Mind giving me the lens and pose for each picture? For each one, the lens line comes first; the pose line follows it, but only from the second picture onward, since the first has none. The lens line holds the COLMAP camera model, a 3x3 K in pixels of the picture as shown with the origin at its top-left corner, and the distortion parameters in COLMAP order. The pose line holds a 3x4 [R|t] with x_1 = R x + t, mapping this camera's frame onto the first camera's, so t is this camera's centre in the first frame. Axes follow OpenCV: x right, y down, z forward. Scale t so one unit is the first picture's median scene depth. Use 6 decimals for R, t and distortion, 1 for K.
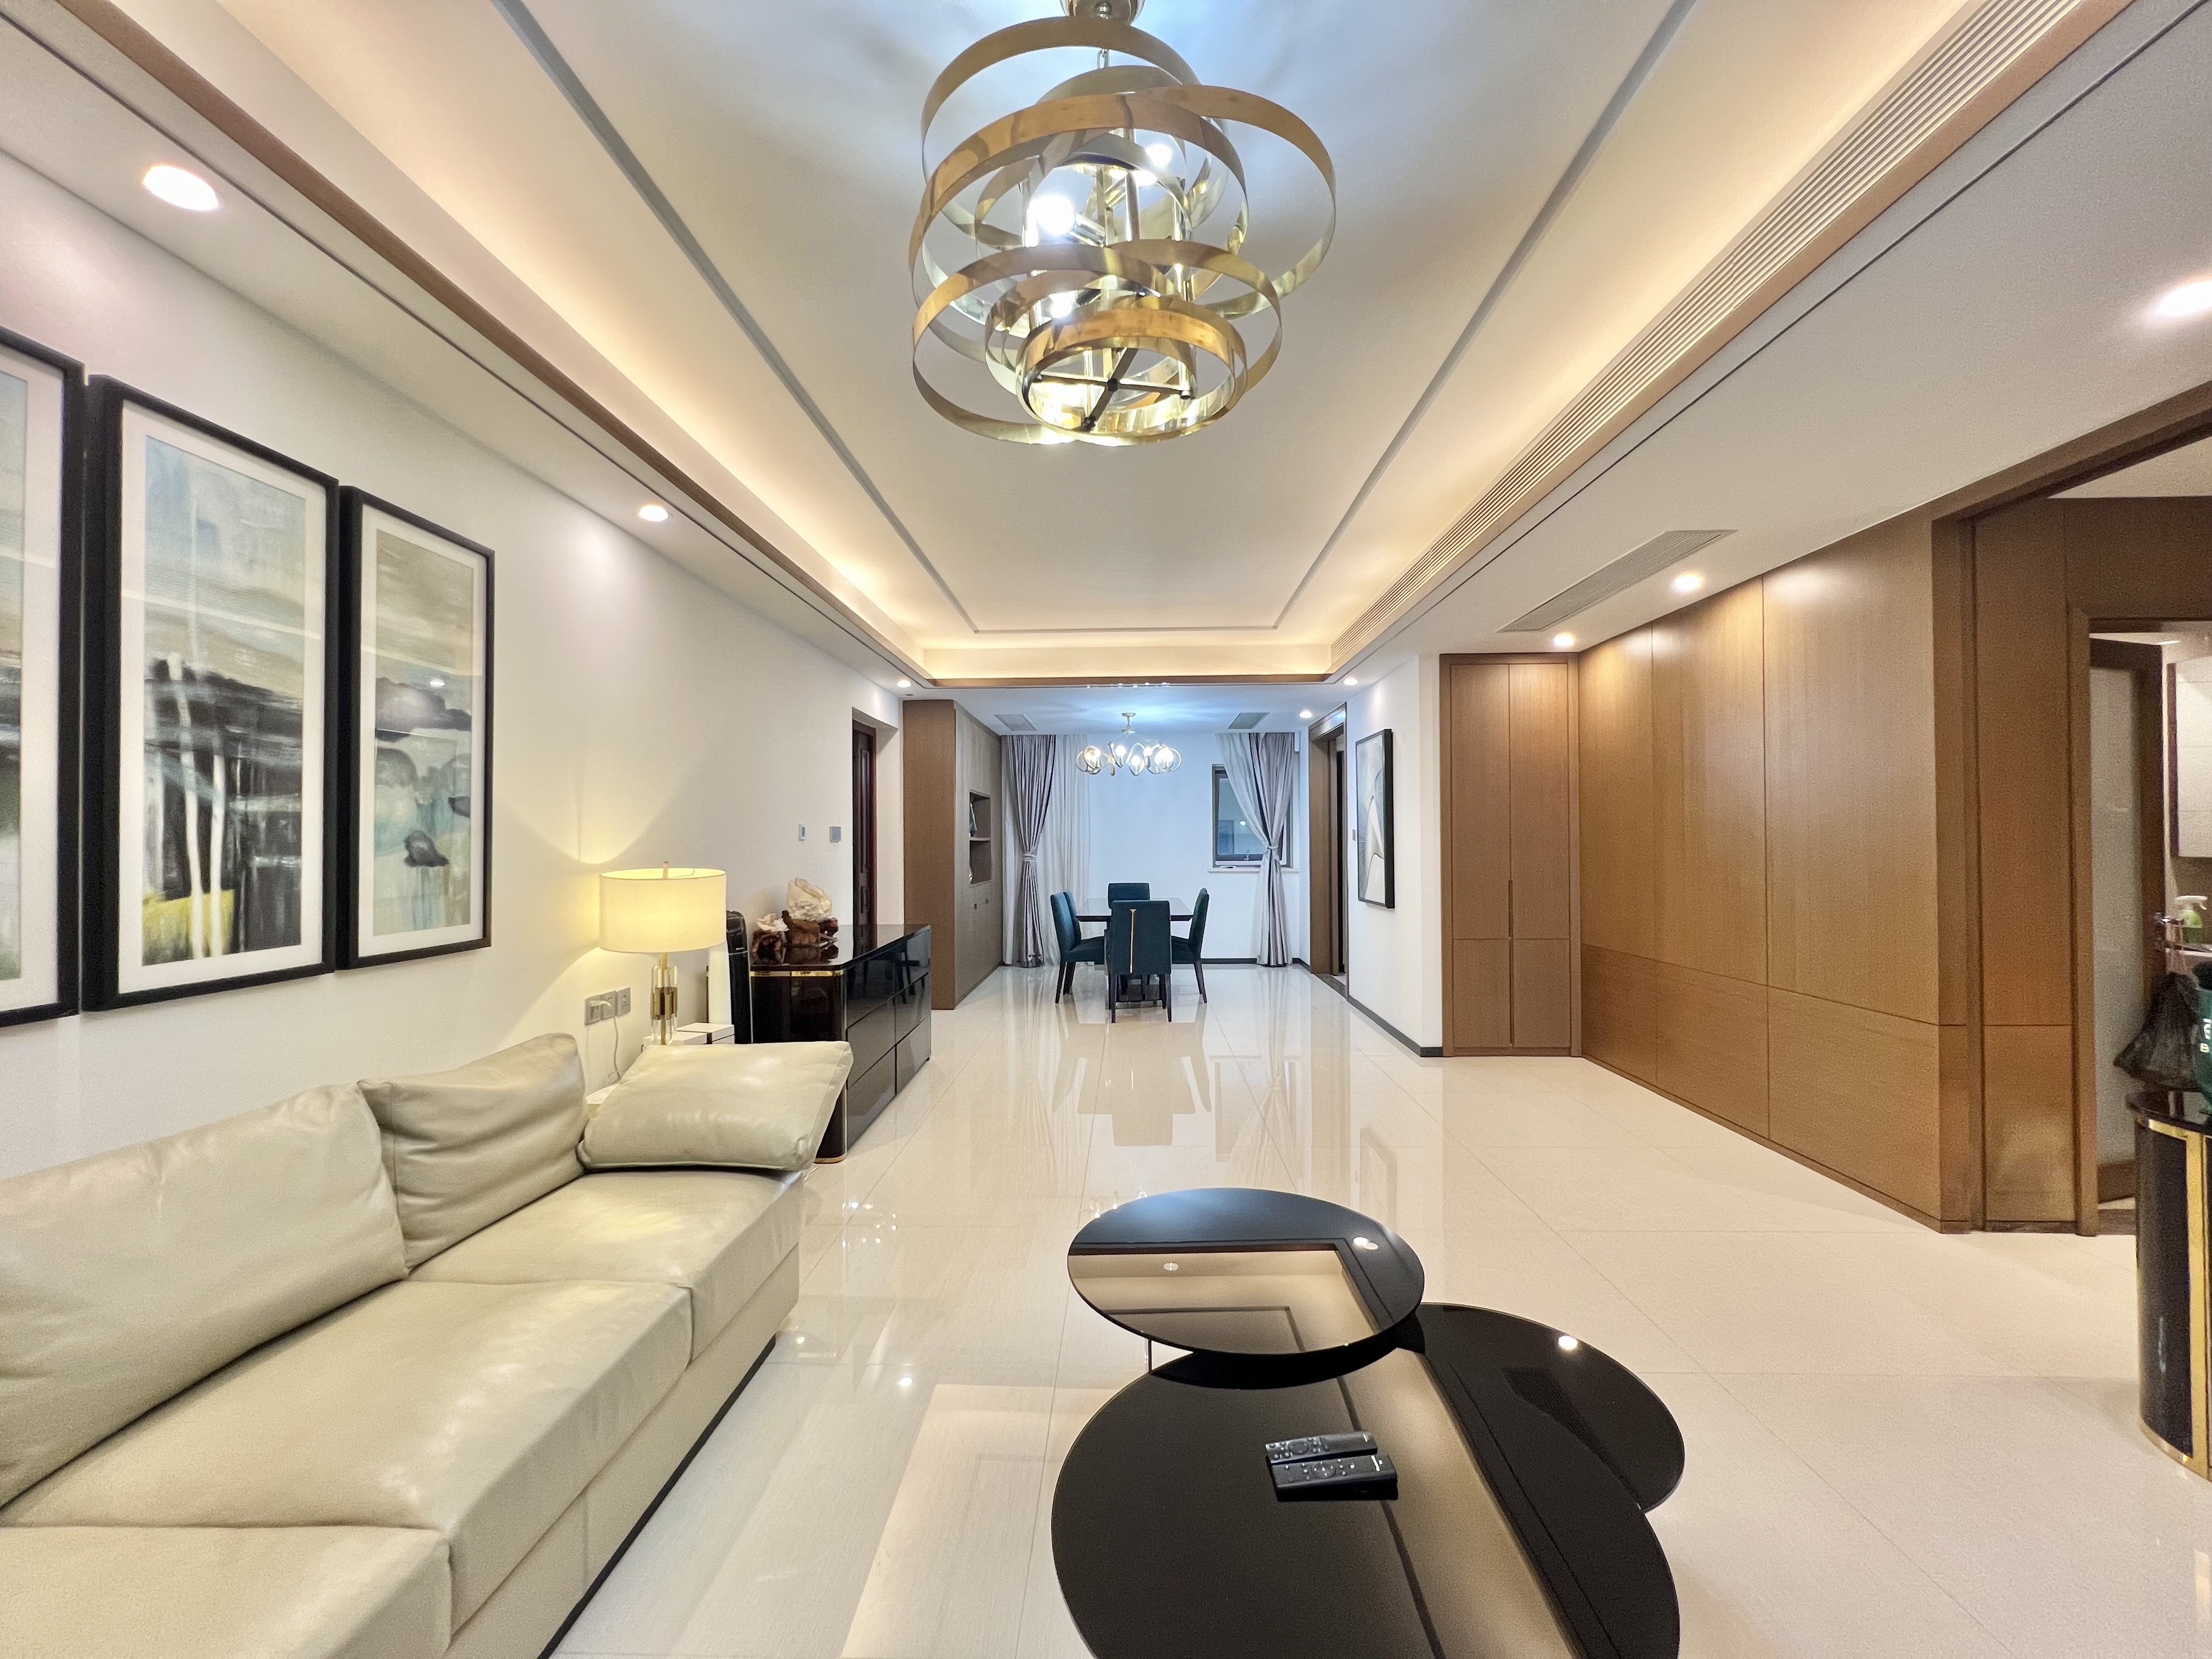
lens RADIAL K [[883.7, 0, 1105.1], [0, 883.7, 829.9], [0, 0, 1]] dist [0.002076, -0.001215]
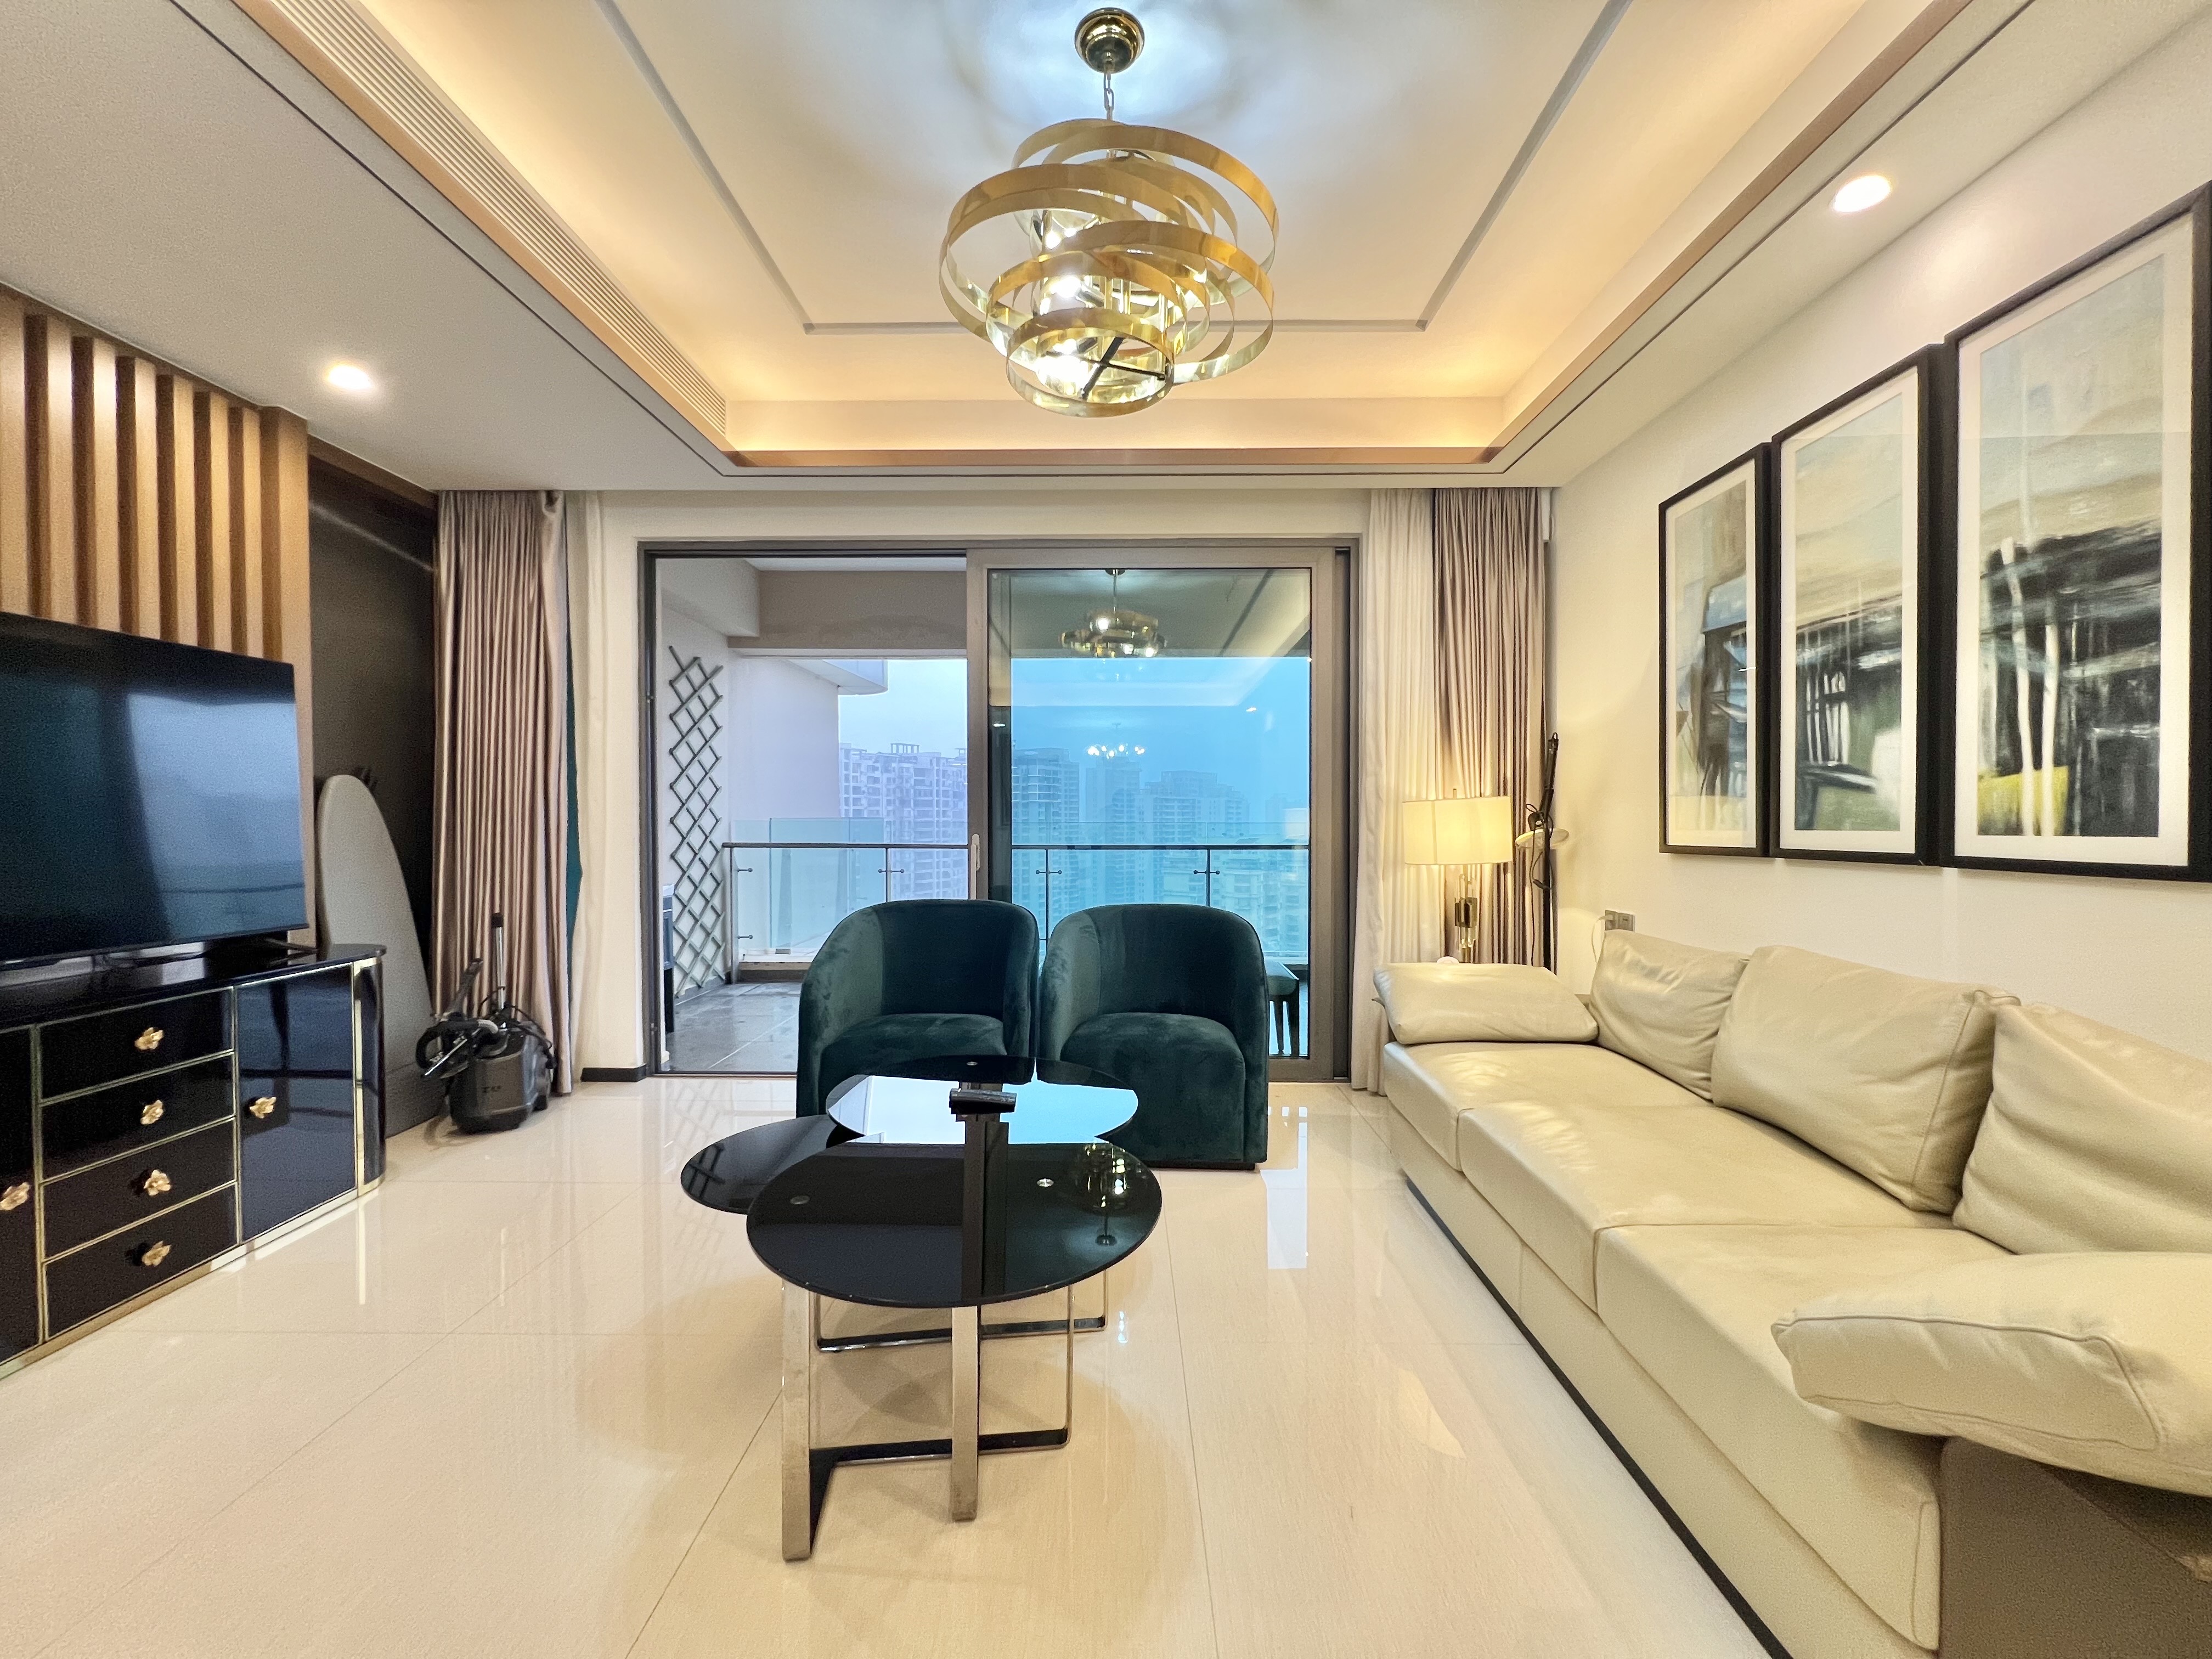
lens RADIAL K [[883.7, 0, 1100.5], [0, 883.7, 828.1], [0, 0, 1]] dist [0.002076, -0.001215]
pose [[-0.999909, 0.006584, -0.011761, 0.022423], [0.006615, 0.999975, -0.002575, 0.118899], [0.011744, -0.002653, -0.999928, 1.776308]]
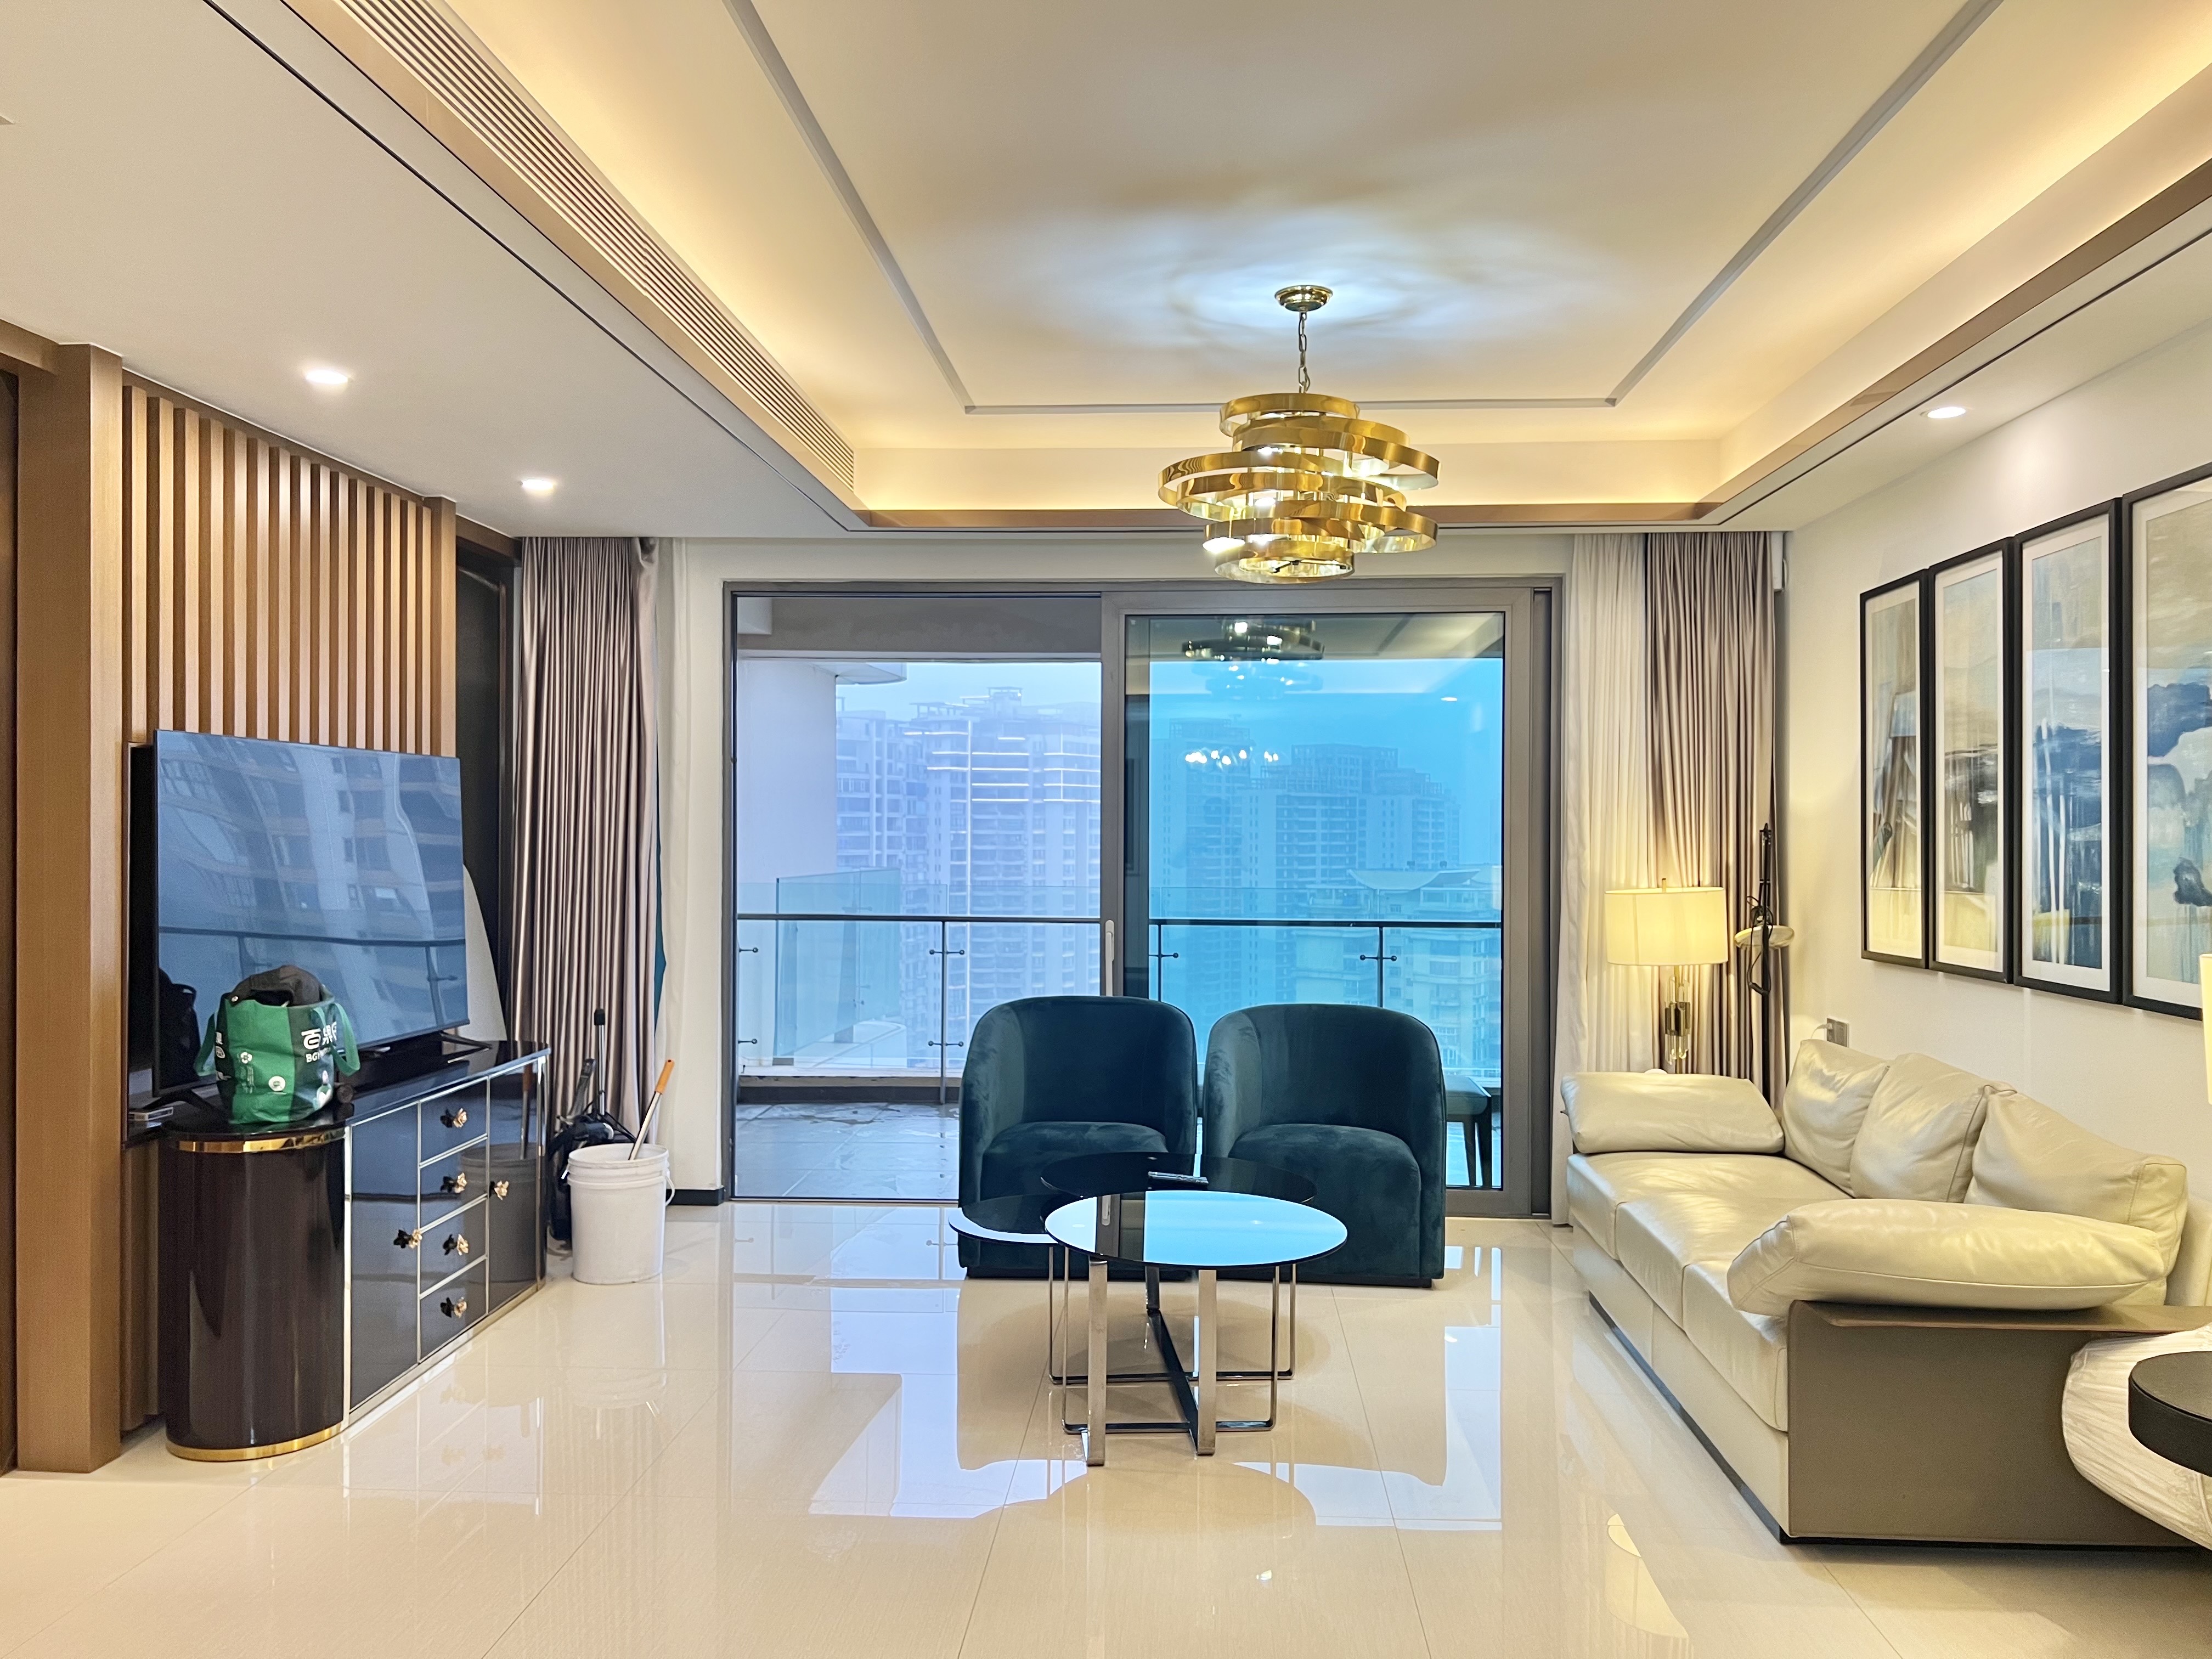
lens RADIAL K [[1670.9, 0, 1109.5], [0, 1670.9, 824.5], [0, 0, 1]] dist [0.092718, -0.072442]
pose [[-0.999642, 0.001595, 0.026695, 0.195743], [0.001119, 0.999841, -0.017809, -0.005096], [-0.026719, -0.017773, -0.999485, 3.053756]]
